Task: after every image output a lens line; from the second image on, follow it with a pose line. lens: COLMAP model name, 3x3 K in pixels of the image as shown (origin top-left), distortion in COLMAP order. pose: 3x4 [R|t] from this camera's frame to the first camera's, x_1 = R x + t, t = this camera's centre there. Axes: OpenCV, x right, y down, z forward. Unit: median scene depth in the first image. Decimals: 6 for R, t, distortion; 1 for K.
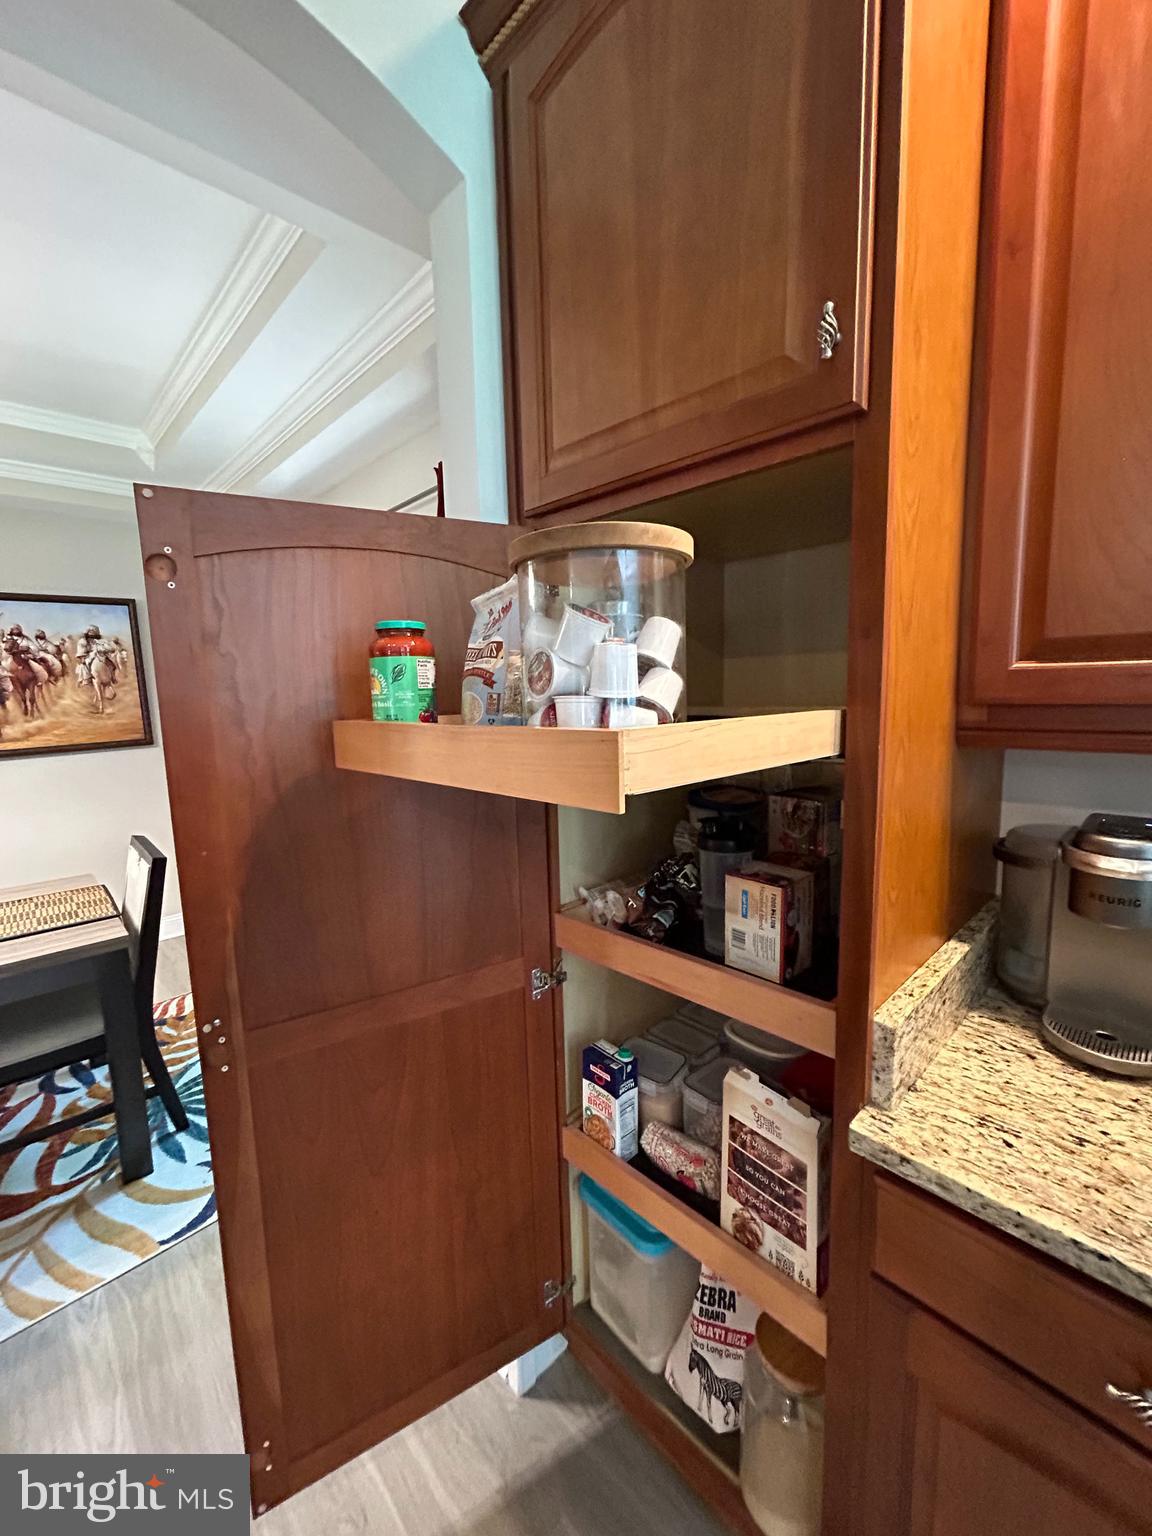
lens RADIAL K [[623.5, 0, 579.9], [0, 623.5, 764.1], [0, 0, 1]] dist [-0.000682, 0.000372]
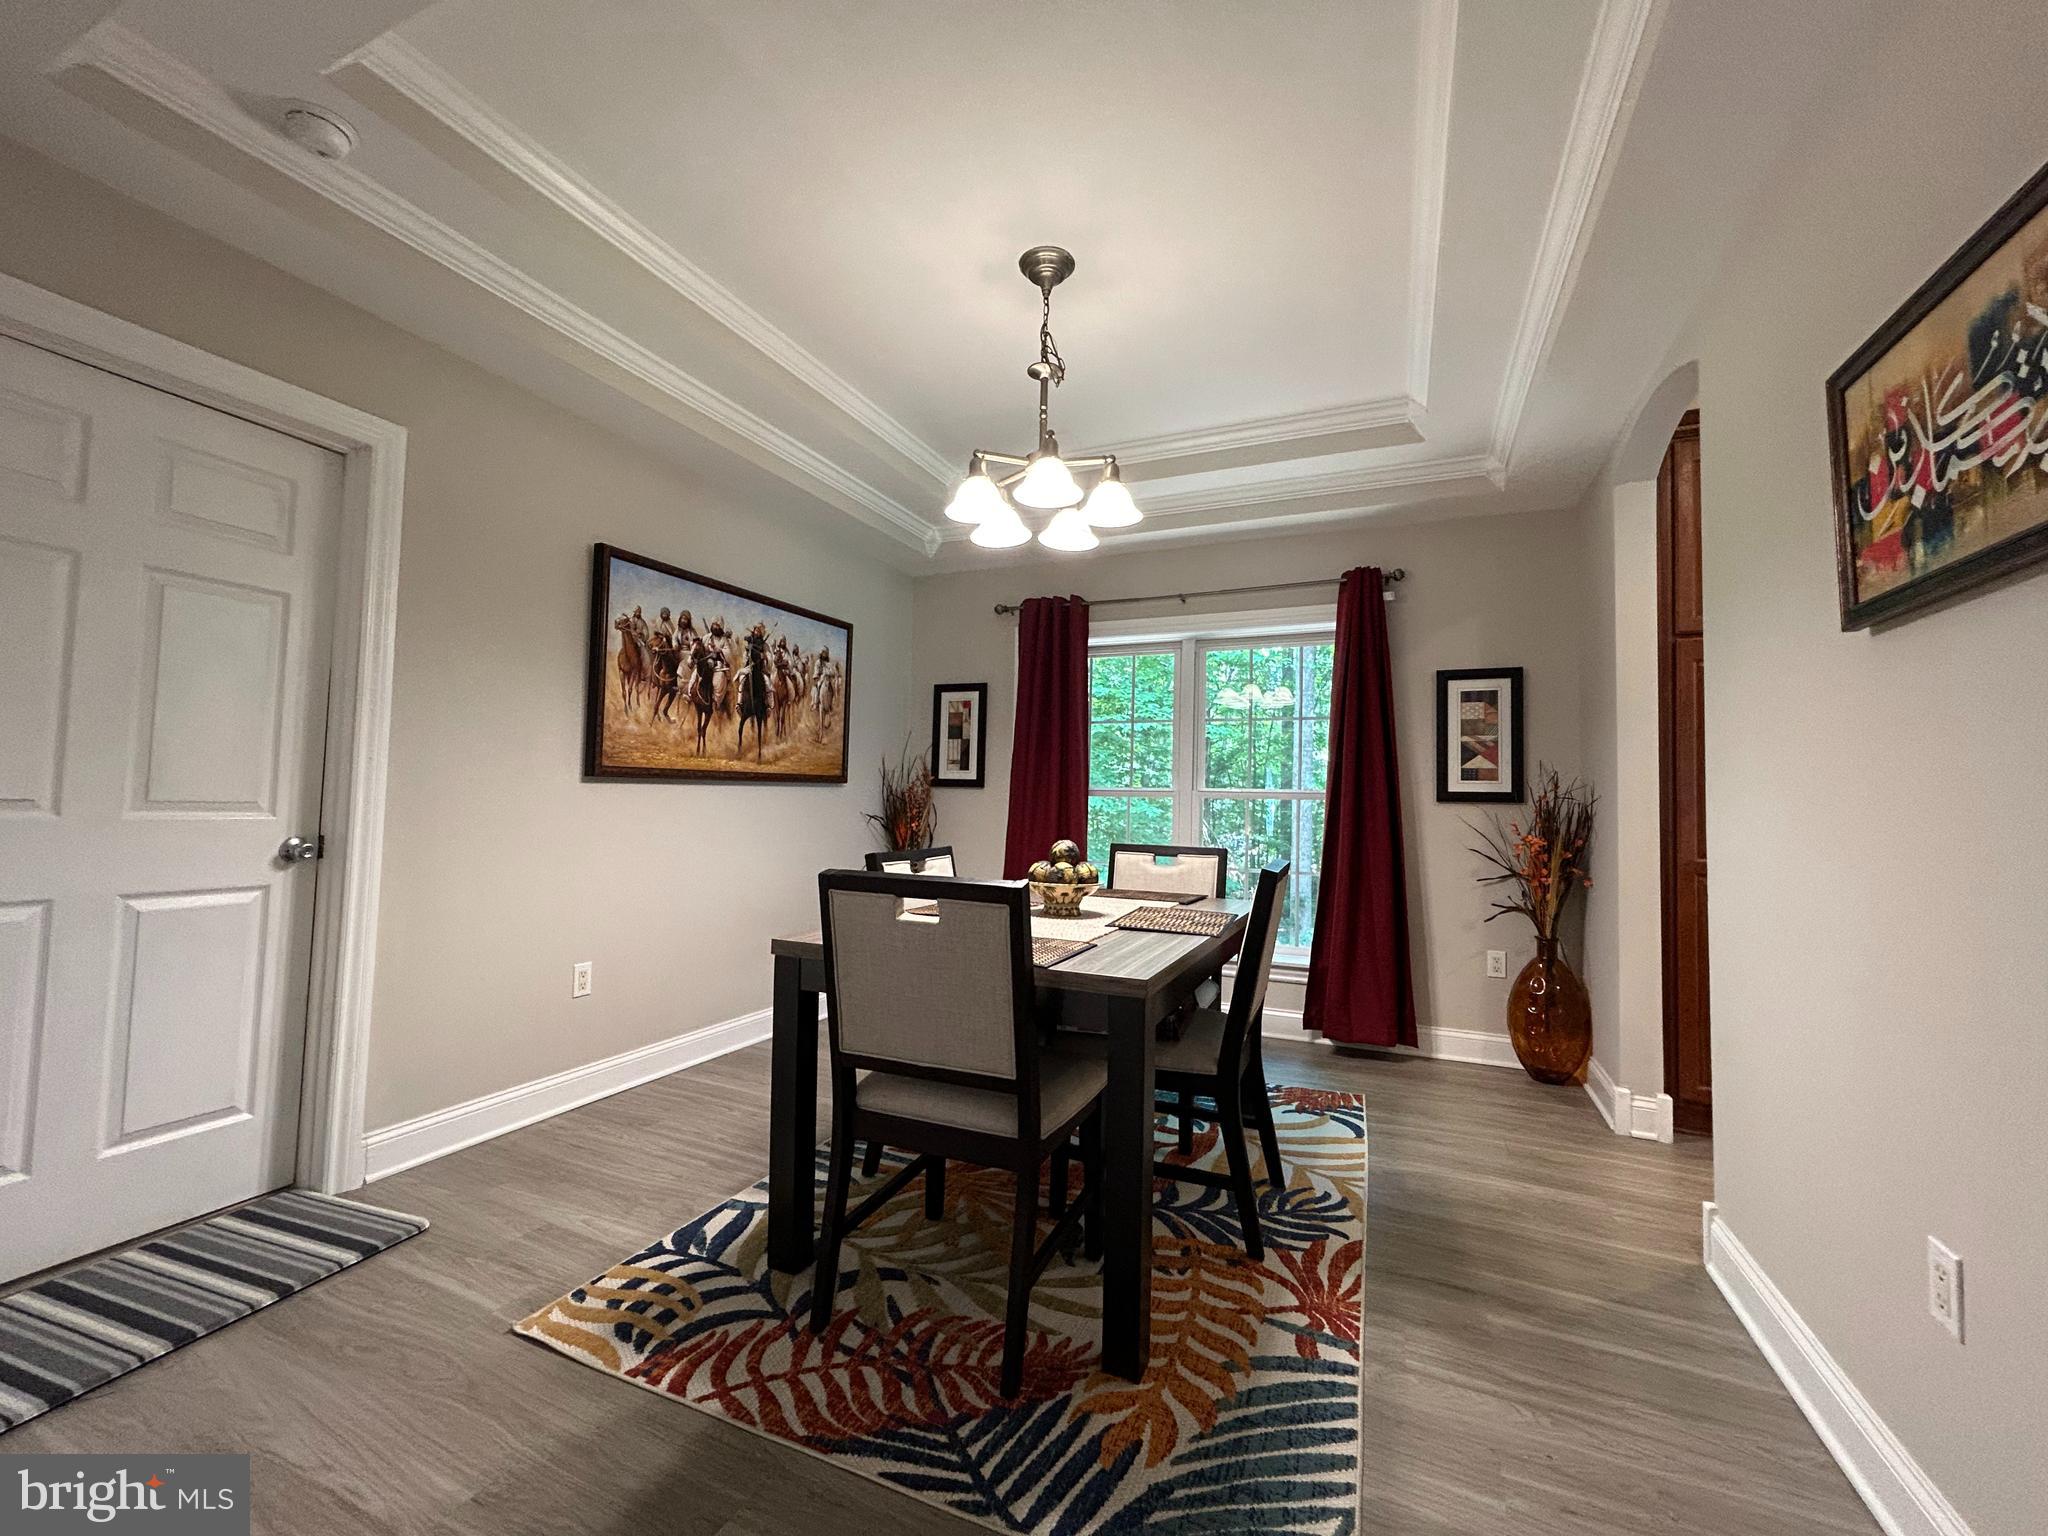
lens RADIAL K [[831.3, 0, 1018.6], [0, 831.3, 768.0], [0, 0, 1]] dist [-0.000682, 0.000372]
pose [[0.926119, 0.066097, 0.371395, -2.419190], [-0.003061, 0.985814, -0.167812, 0.390528], [-0.377219, 0.154277, 0.913184, -0.466156]]
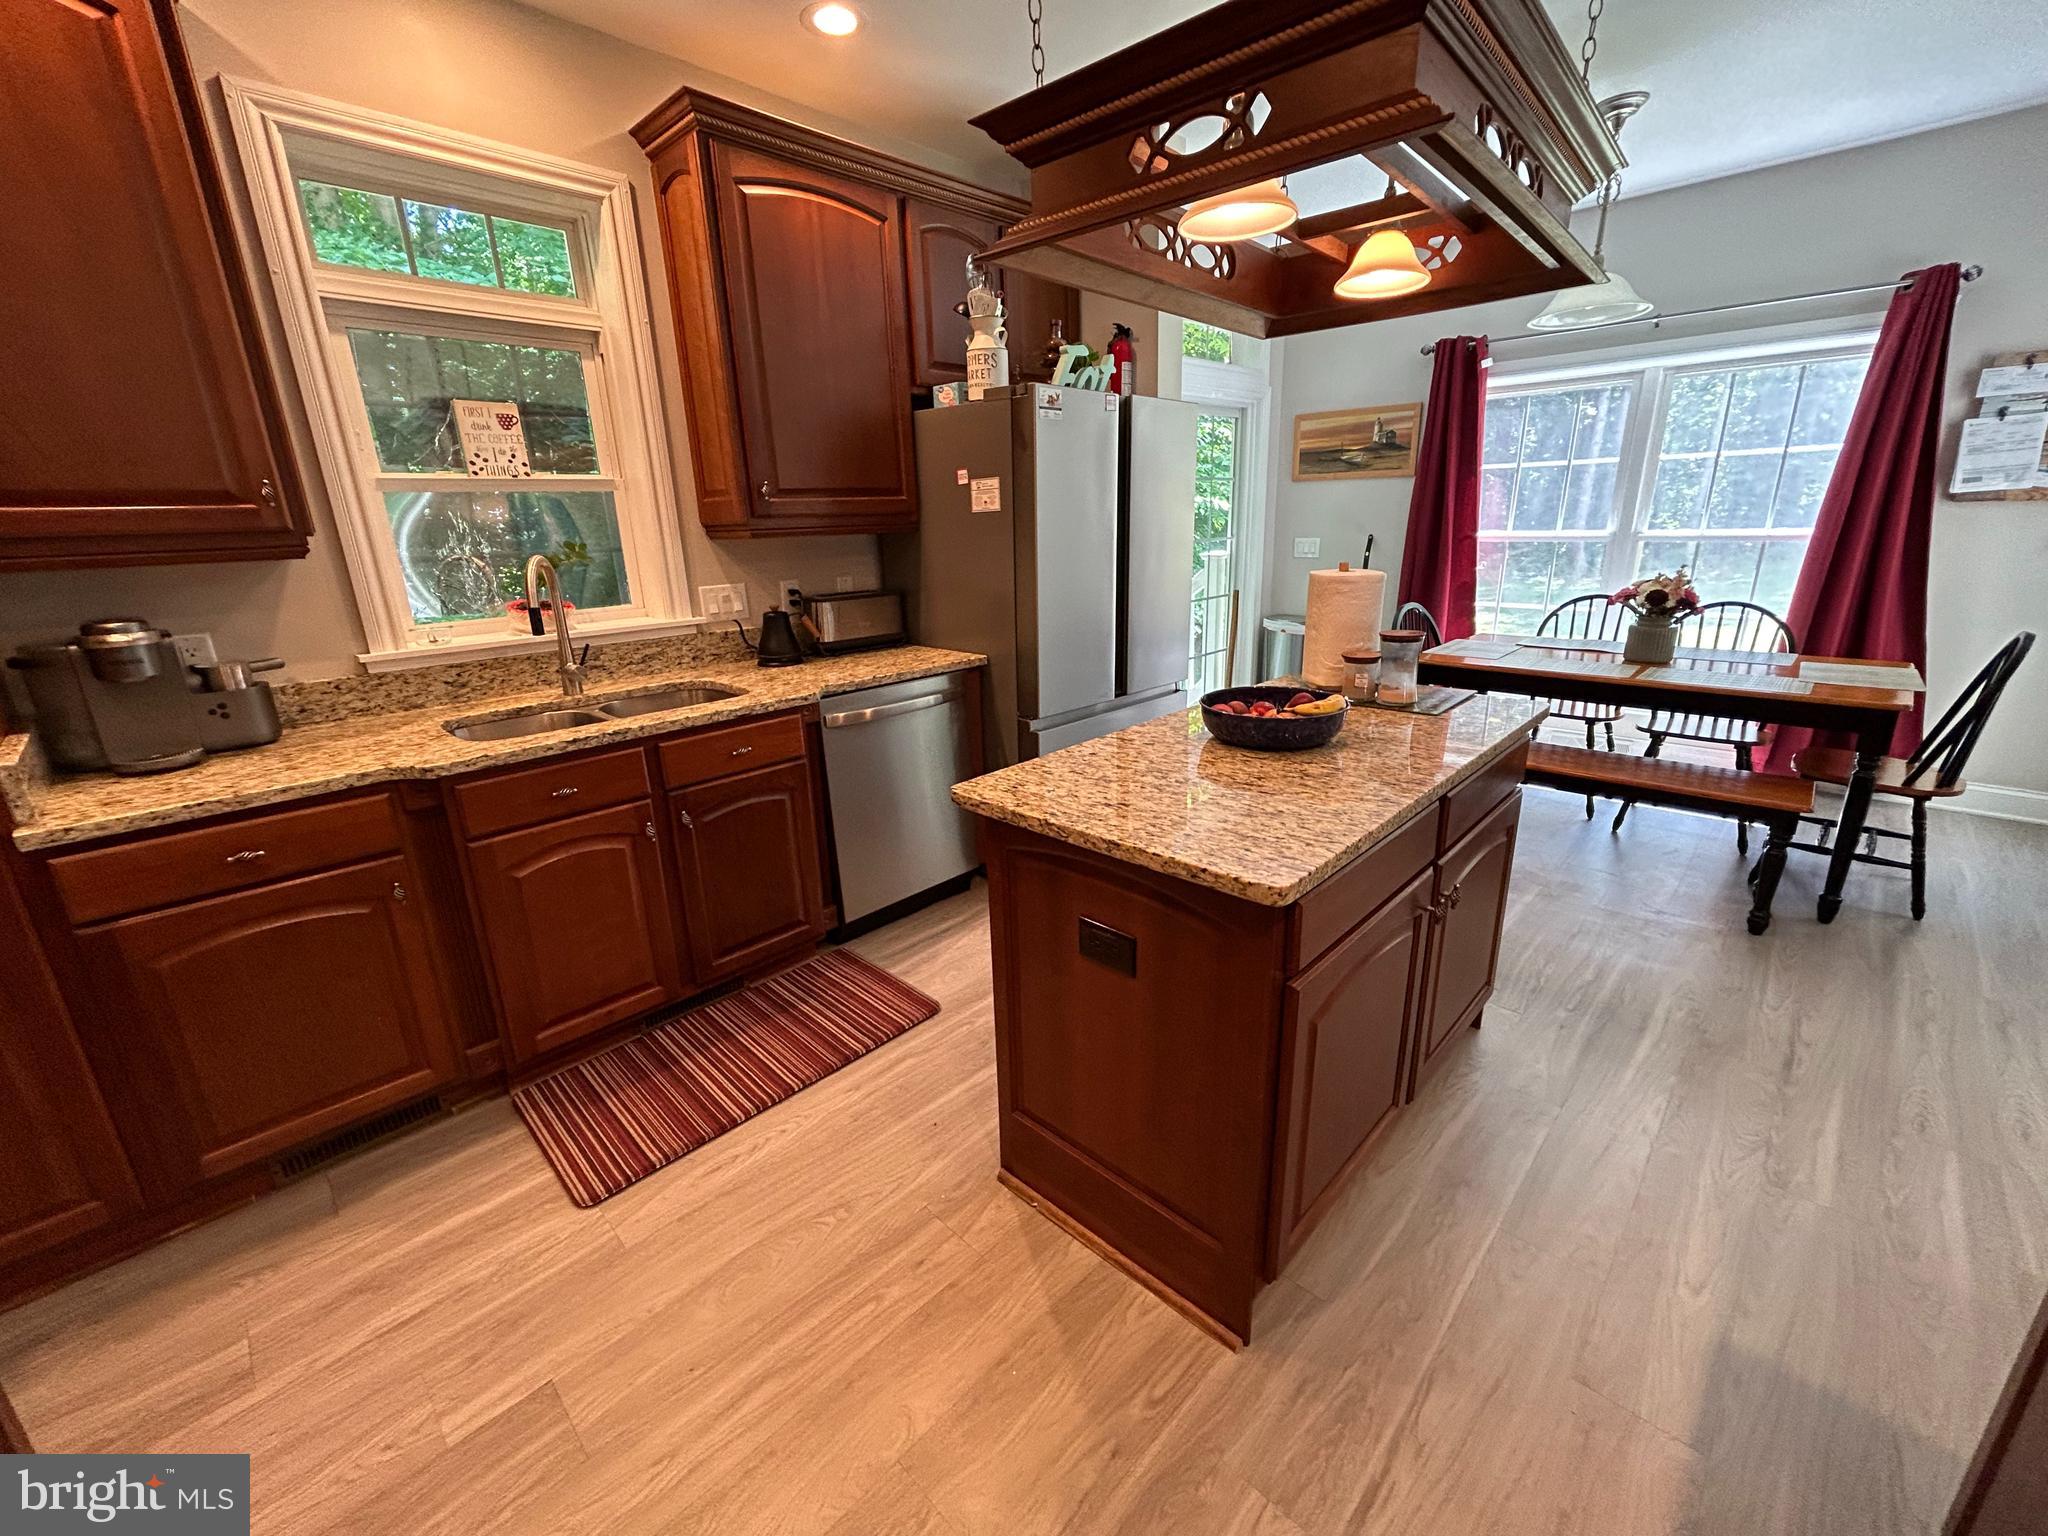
lens RADIAL K [[831.3, 0, 1018.5], [0, 831.3, 766.4], [0, 0, 1]] dist [-0.000682, 0.000372]
pose [[-0.034192, -0.262537, 0.964316, -0.794661], [0.153884, 0.951991, 0.264638, 0.154056], [-0.987497, 0.157442, 0.007850, -0.725128]]
